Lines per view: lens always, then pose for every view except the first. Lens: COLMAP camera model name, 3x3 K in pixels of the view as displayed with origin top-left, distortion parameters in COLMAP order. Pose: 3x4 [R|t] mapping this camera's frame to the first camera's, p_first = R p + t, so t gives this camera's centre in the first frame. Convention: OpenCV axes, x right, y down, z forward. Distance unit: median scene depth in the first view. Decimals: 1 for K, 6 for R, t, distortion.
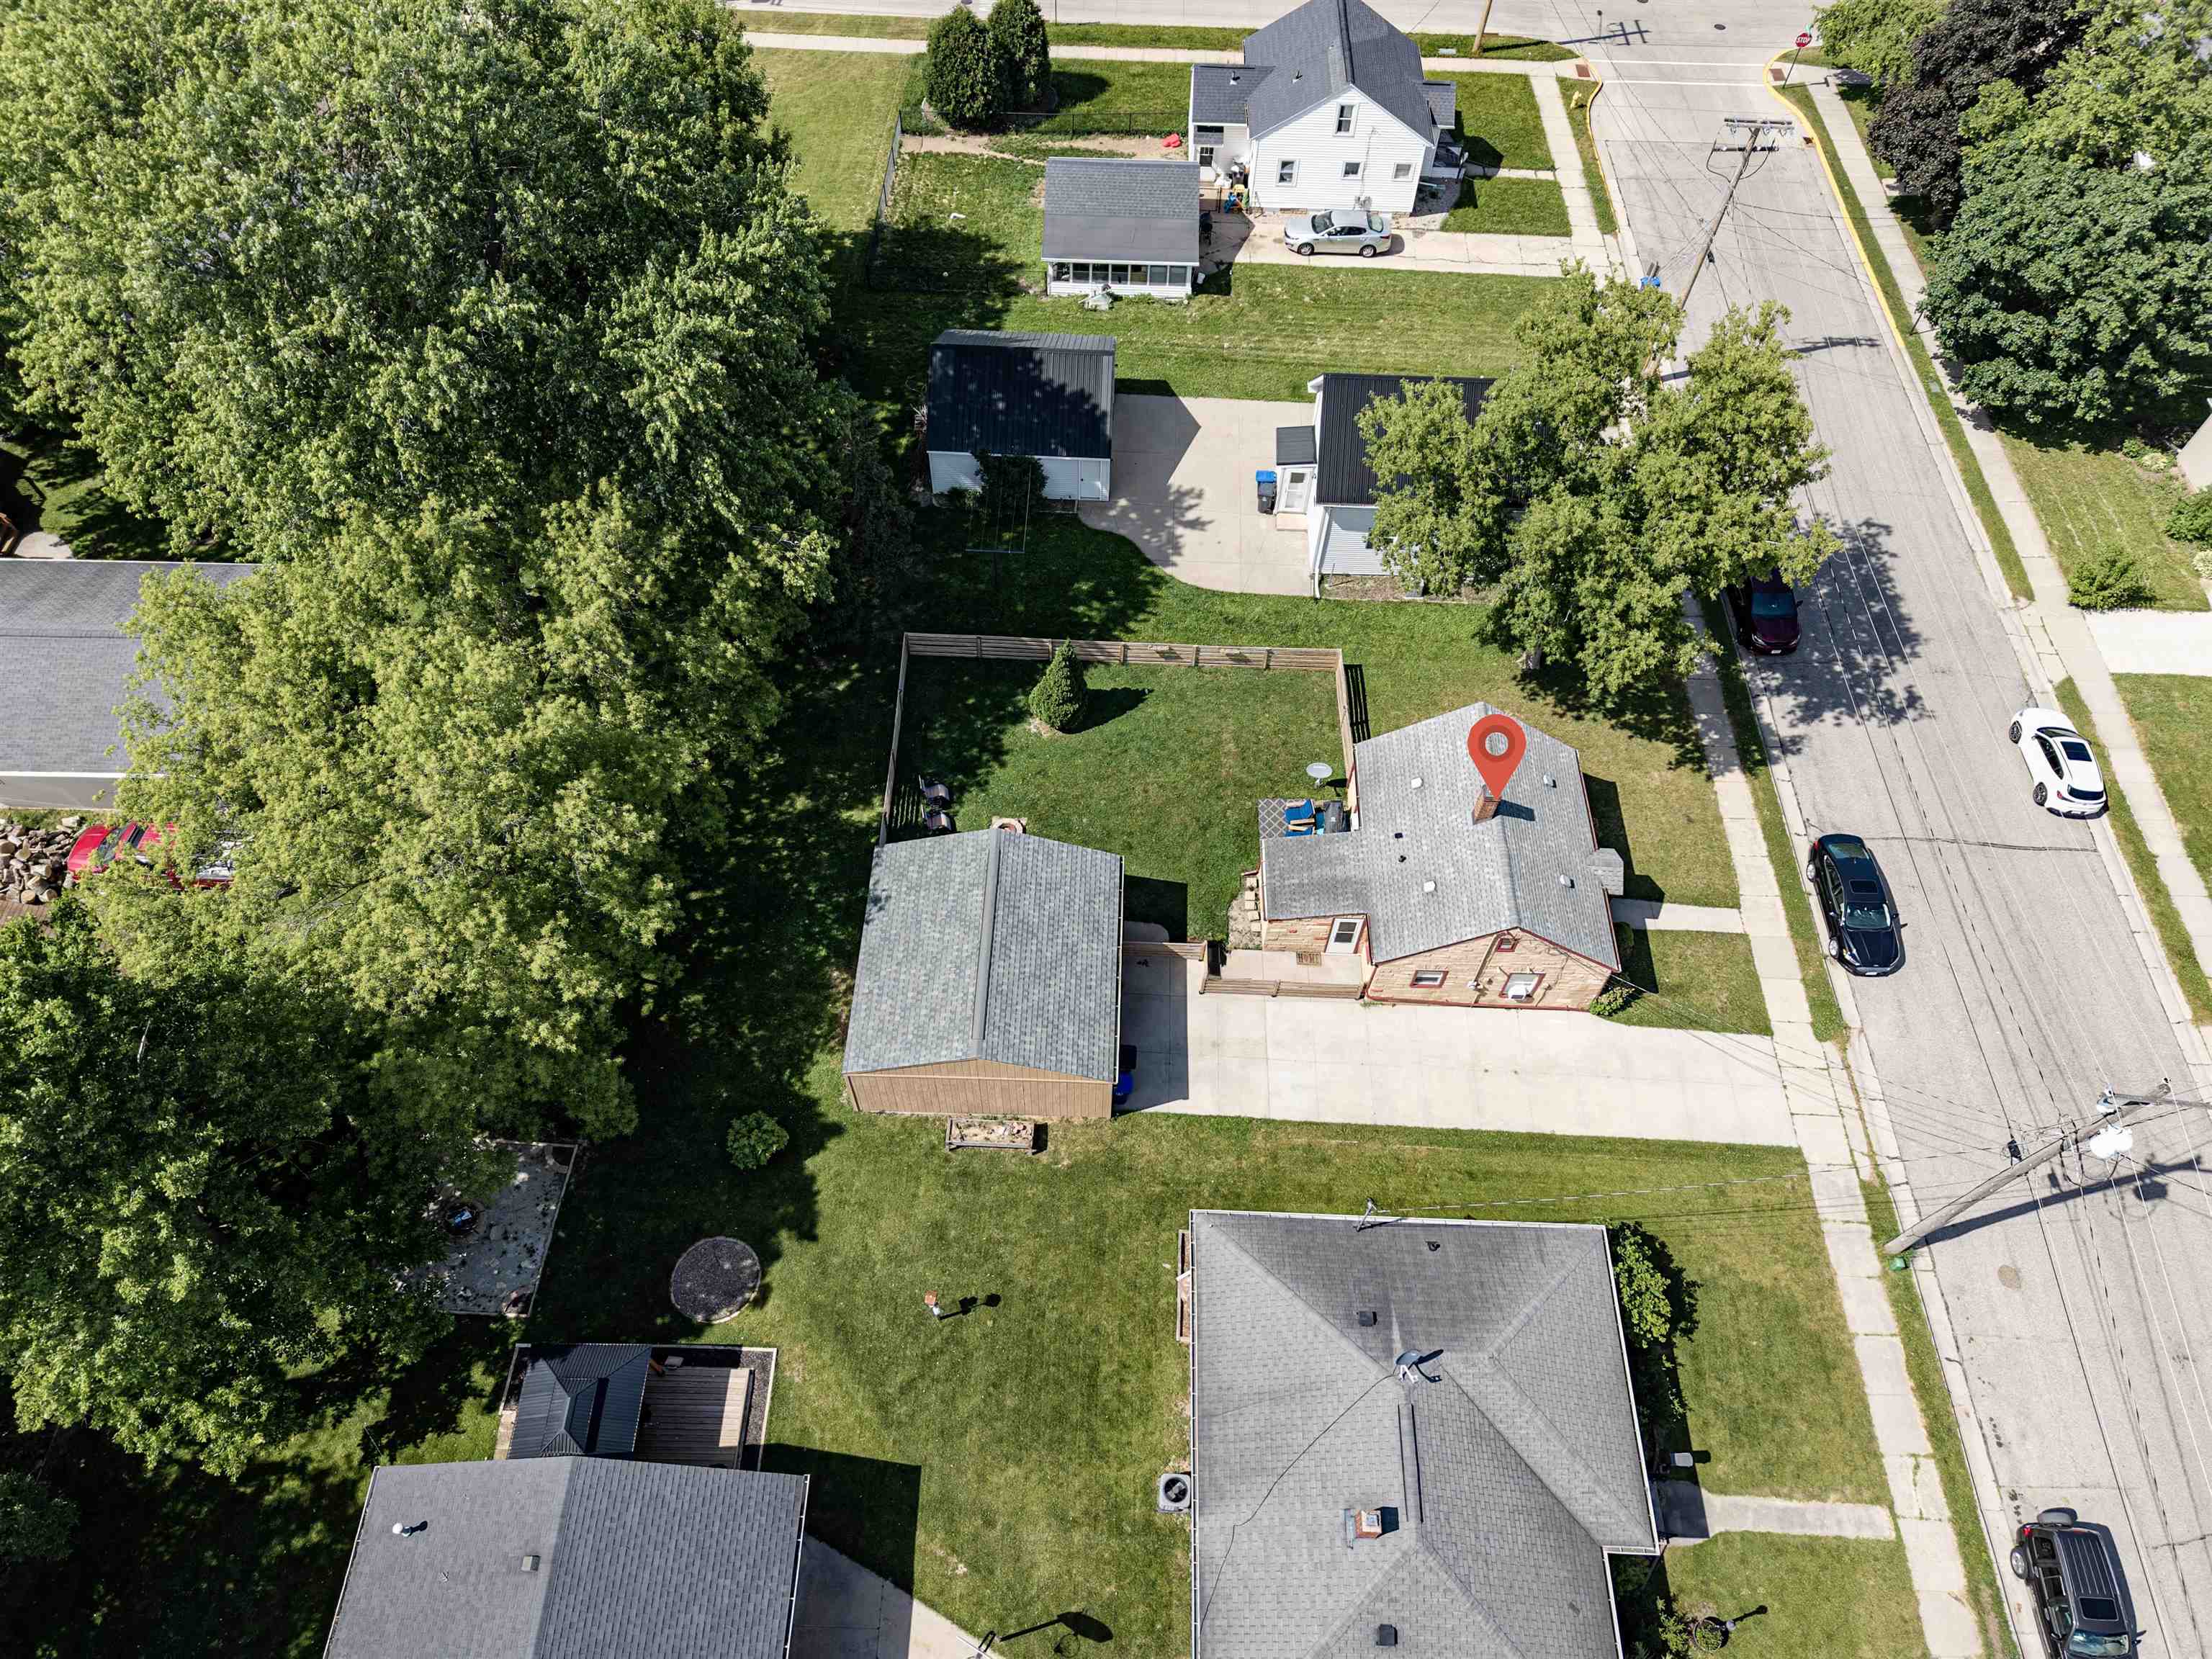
lens RADIAL K [[1473.7, 0, 1104.6], [0, 1473.7, 837.2], [0, 0, 1]] dist [0.004919, -0.000716]
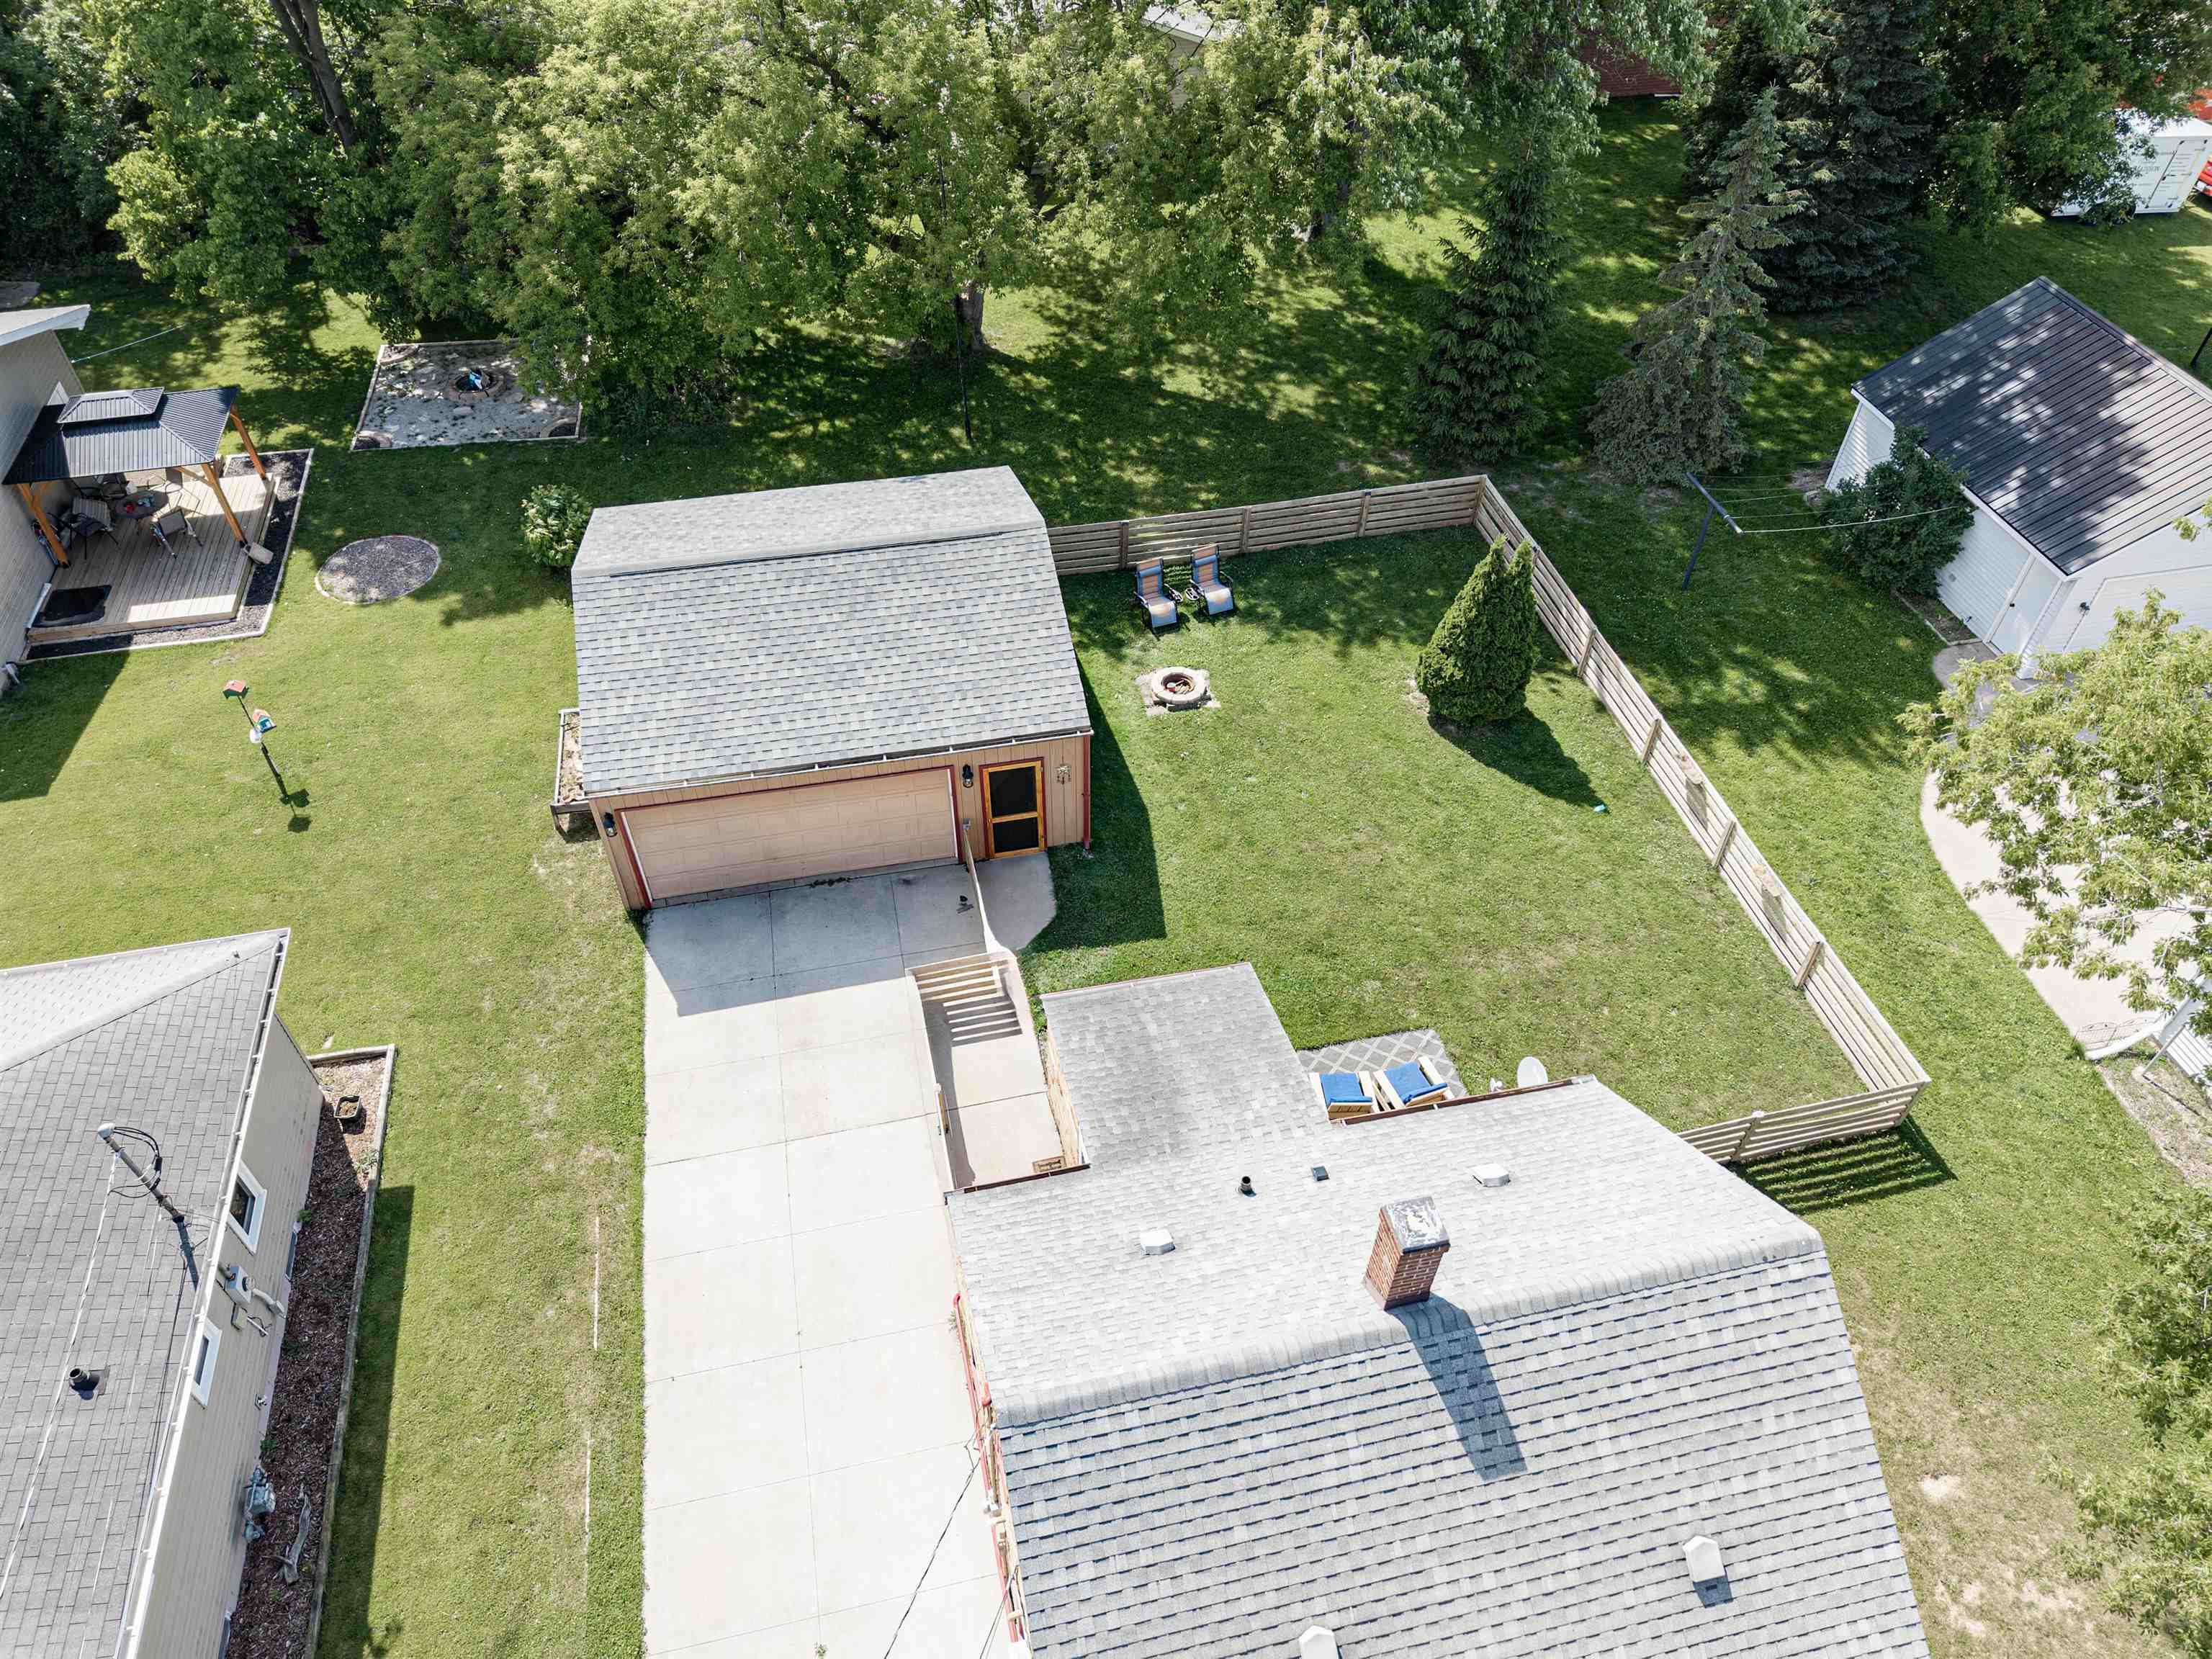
lens RADIAL K [[1473.7, 0, 1104.6], [0, 1473.7, 837.2], [0, 0, 1]] dist [0.004919, -0.000716]
pose [[0.241676, 0.674721, -0.697384, 0.375590], [-0.811778, 0.534316, 0.235632, -0.087058], [0.531610, 0.509175, 0.676855, 0.657912]]
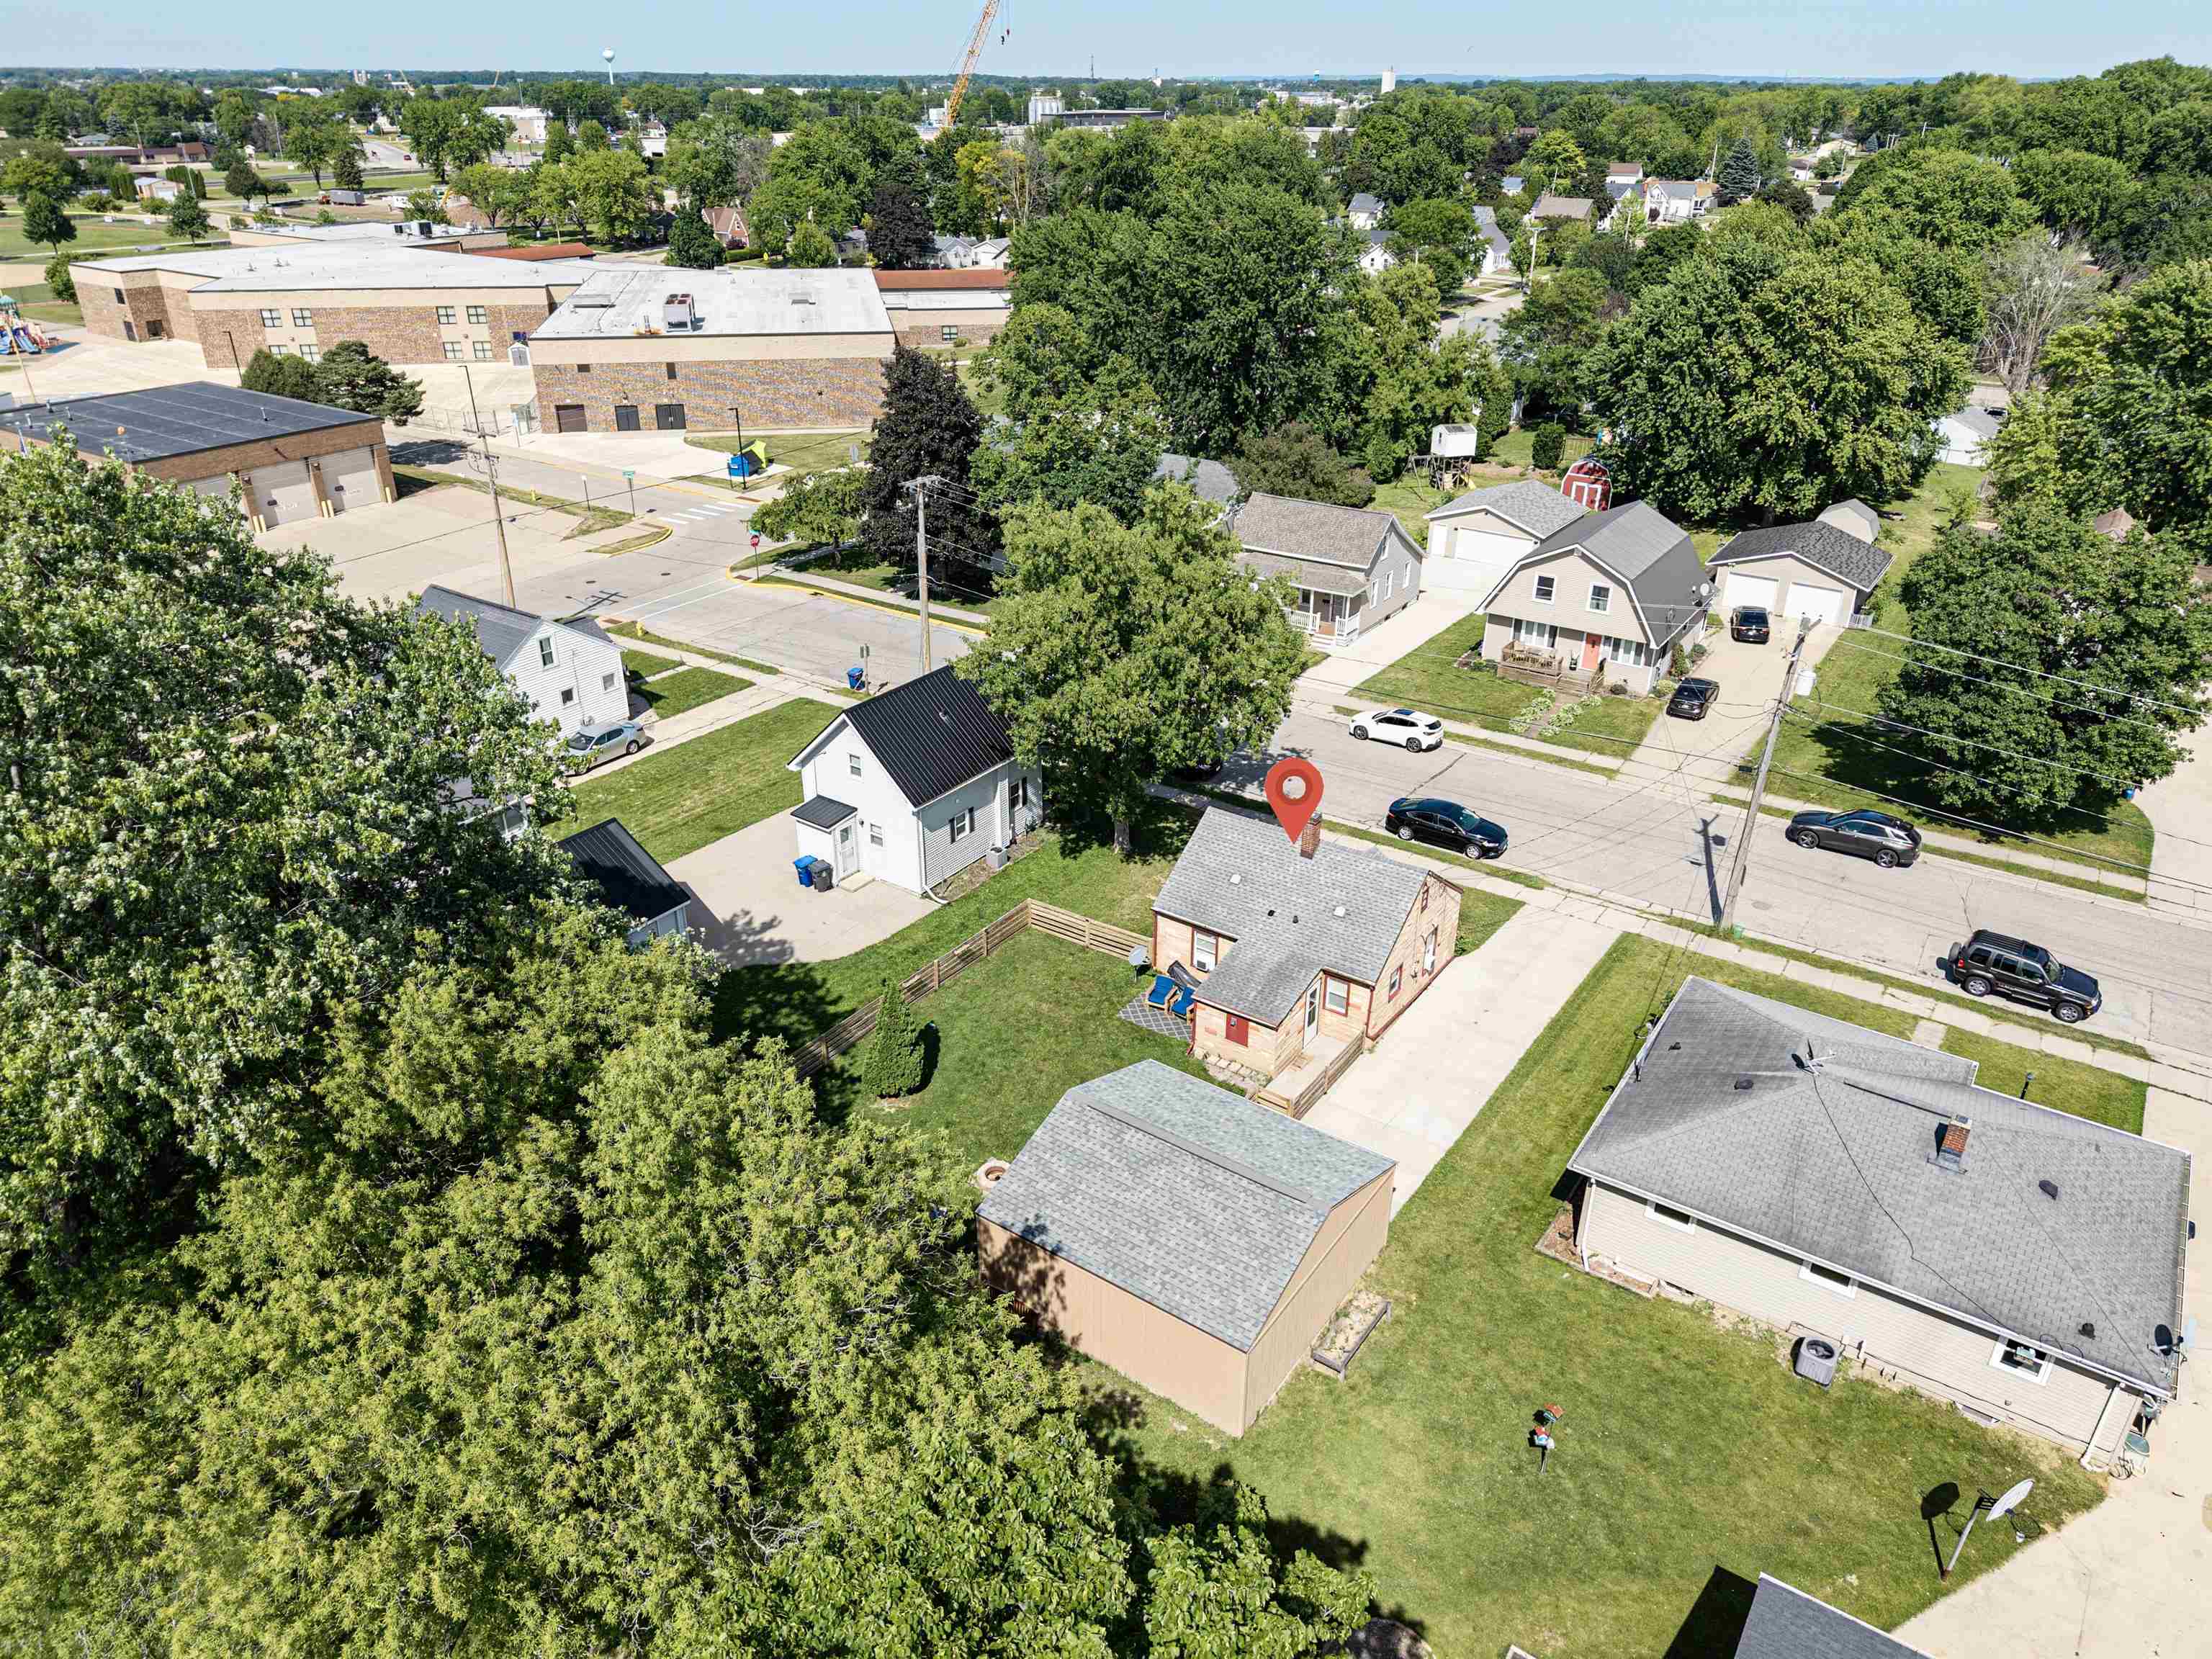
lens RADIAL K [[1486.6, 0, 1095.4], [0, 1486.6, 808.3], [0, 0, 1]] dist [0.005814, -0.005657]
pose [[0.552001, -0.382695, 0.740837, -0.609480], [0.699234, 0.696476, -0.161223, 0.029069], [-0.454276, 0.607013, 0.652049, 0.306690]]
